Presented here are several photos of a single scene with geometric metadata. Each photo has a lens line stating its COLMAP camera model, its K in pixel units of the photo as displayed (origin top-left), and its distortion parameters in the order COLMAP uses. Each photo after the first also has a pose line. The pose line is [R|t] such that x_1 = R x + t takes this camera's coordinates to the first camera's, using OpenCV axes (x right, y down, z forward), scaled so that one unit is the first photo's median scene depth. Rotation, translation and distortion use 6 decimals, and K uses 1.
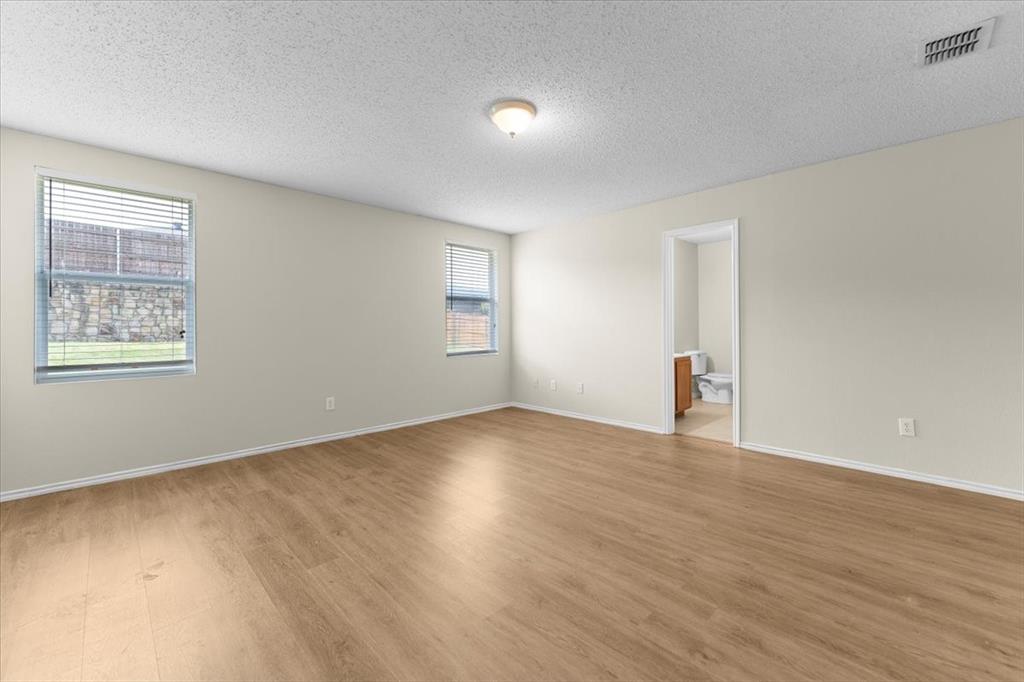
lens RADIAL K [[412.2, 0, 508.3], [0, 412.2, 337.7], [0, 0, 1]] dist [0.001197, 0.000090]
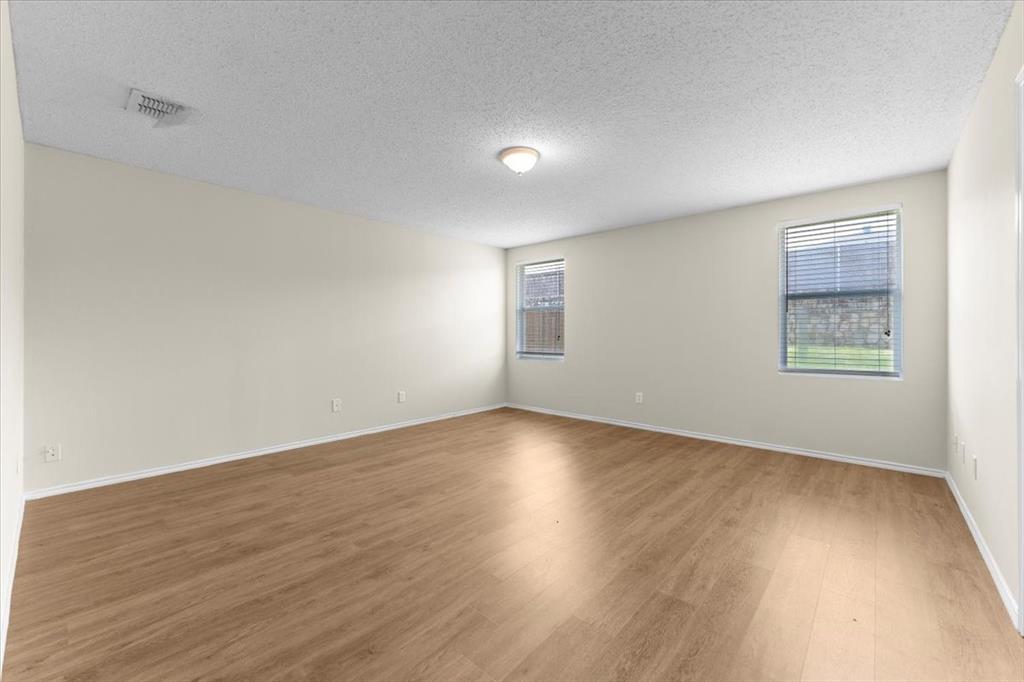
lens RADIAL K [[412.2, 0, 506.6], [0, 412.2, 334.8], [0, 0, 1]] dist [0.001197, 0.000090]
pose [[0.068093, 0.005620, -0.997663, 1.831716], [-0.027025, 0.999628, 0.003787, -0.038806], [0.997313, 0.026704, 0.068219, 1.348135]]
